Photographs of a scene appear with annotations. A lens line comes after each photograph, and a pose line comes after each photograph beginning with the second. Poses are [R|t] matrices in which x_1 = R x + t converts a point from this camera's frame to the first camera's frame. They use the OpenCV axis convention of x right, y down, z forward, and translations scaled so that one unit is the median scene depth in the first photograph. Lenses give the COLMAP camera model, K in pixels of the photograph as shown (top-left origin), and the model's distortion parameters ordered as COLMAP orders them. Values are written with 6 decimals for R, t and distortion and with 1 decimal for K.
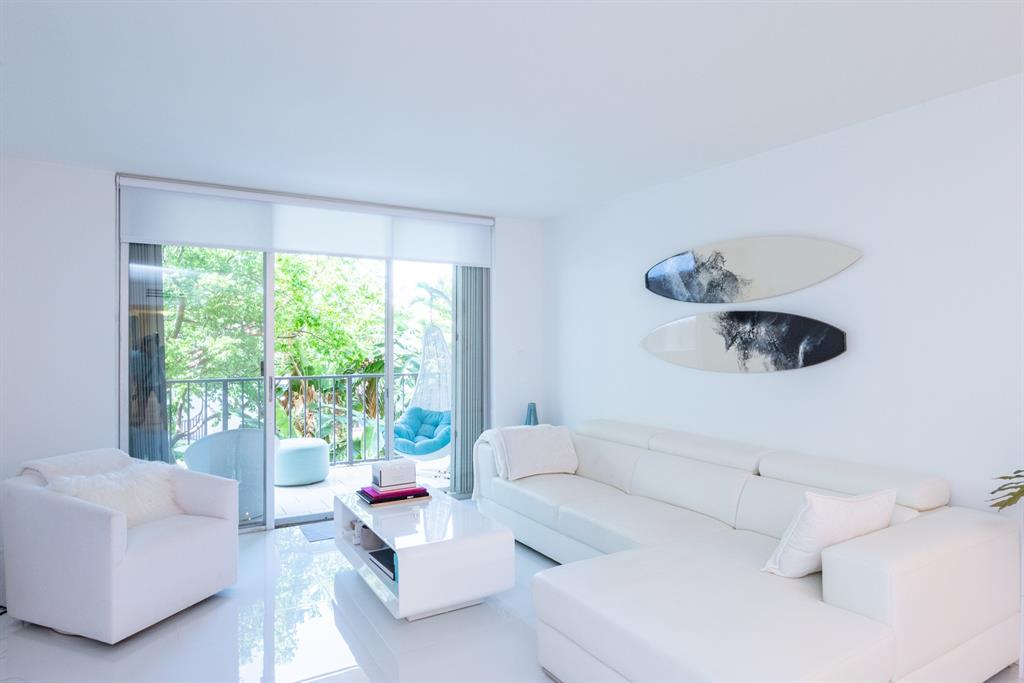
lens RADIAL K [[551.6, 0, 512.0], [0, 551.6, 341.5], [0, 0, 1]] dist [-0.004945, -0.001973]
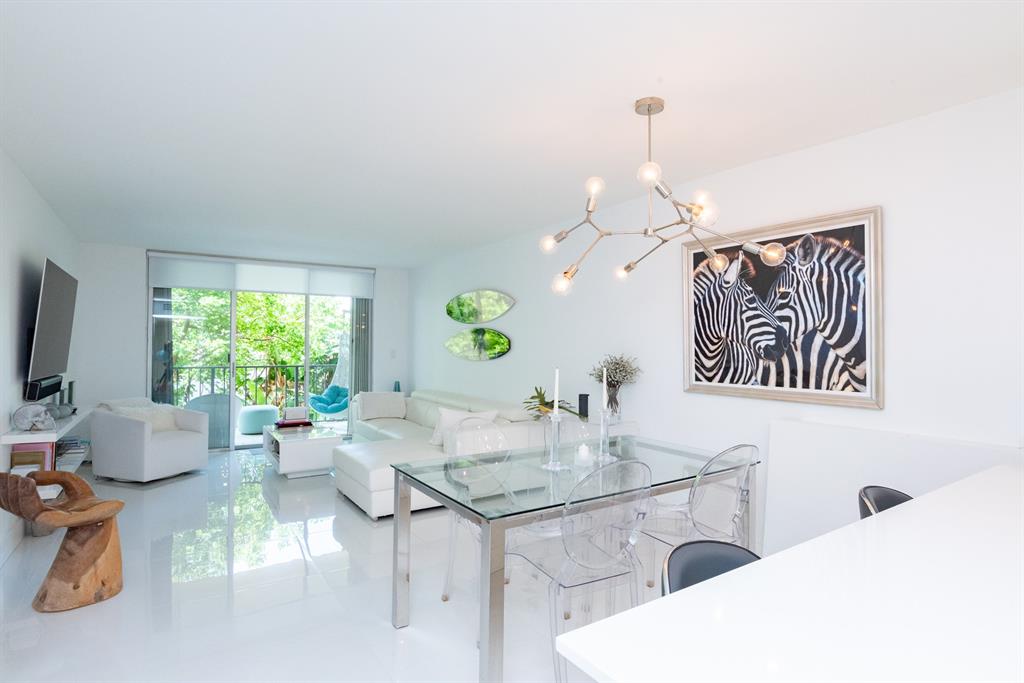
lens RADIAL K [[529.3, 0, 529.1], [0, 529.3, 340.9], [0, 0, 1]] dist [-0.018676, -0.000355]
pose [[0.999766, 0.008104, 0.020070, 0.446538], [-0.007936, 0.999933, -0.008421, 0.001413], [-0.020137, 0.008260, 0.999763, -0.658734]]
